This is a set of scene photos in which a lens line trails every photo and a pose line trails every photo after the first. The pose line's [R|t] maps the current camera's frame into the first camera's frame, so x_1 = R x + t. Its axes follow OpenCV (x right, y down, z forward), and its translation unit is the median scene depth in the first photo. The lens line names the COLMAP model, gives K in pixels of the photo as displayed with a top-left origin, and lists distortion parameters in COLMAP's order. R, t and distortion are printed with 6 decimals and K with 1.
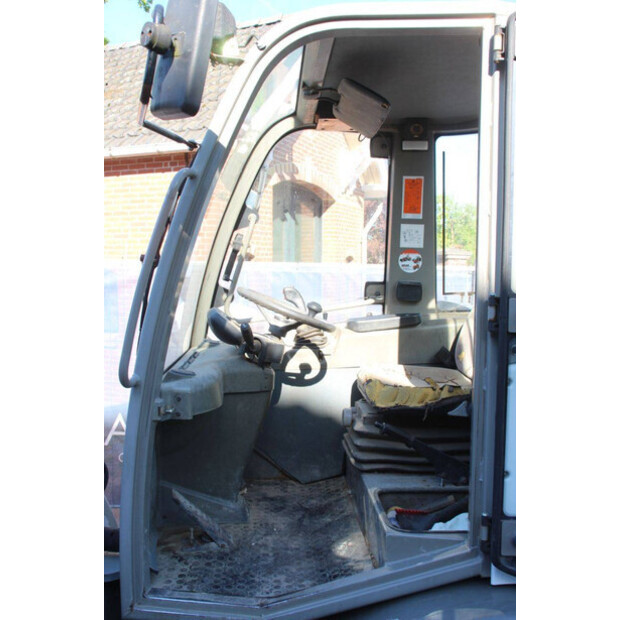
lens RADIAL K [[662.3, 0, 299.4], [0, 662.3, 310.1], [0, 0, 1]] dist [-0.022808, -0.004249]
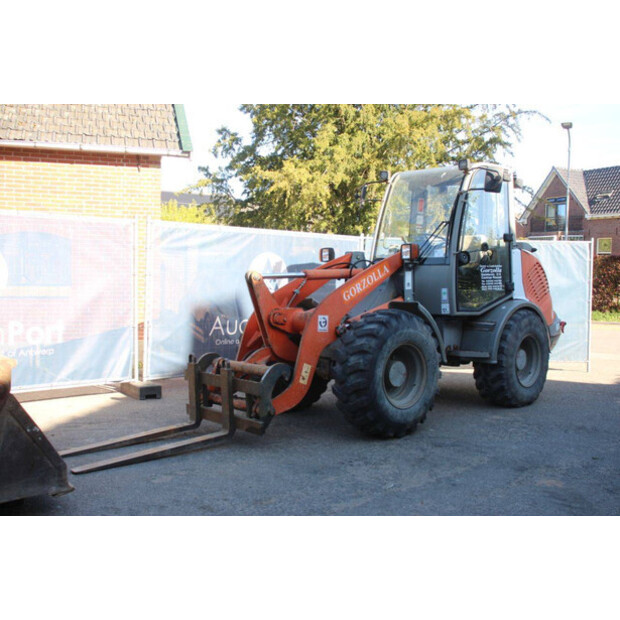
lens RADIAL K [[662.3, 0, 299.4], [0, 662.3, 310.1], [0, 0, 1]] dist [-0.022808, -0.004249]
pose [[0.755872, -0.038427, 0.653590, -0.794741], [0.032520, 0.999247, 0.021140, 0.070716], [-0.653911, 0.005276, 0.756553, -0.270144]]
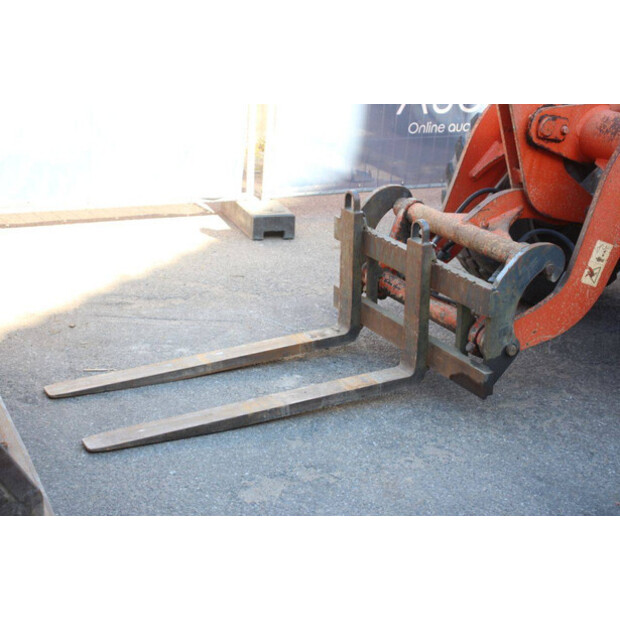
lens RADIAL K [[1093.7, 0, 310.0], [0, 1093.7, 310.0], [0, 0, 1]] dist [0.177176, -0.013360]
pose [[0.882826, -0.120726, 0.453920, -0.686332], [-0.018995, 0.956437, 0.291320, 0.021044], [-0.469315, -0.265807, 0.842075, -0.115083]]
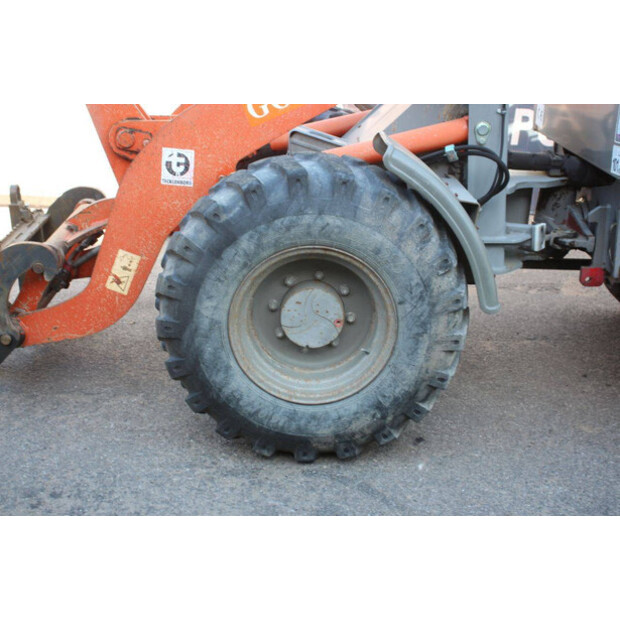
lens RADIAL K [[947.9, 0, 310.0], [0, 947.9, 310.0], [0, 0, 1]] dist [0.067998, 0.009574]
pose [[0.999450, 0.018744, 0.027339, -0.214407], [-0.026084, 0.953668, 0.299728, 0.026364], [-0.020454, -0.300276, 0.953633, -0.187509]]
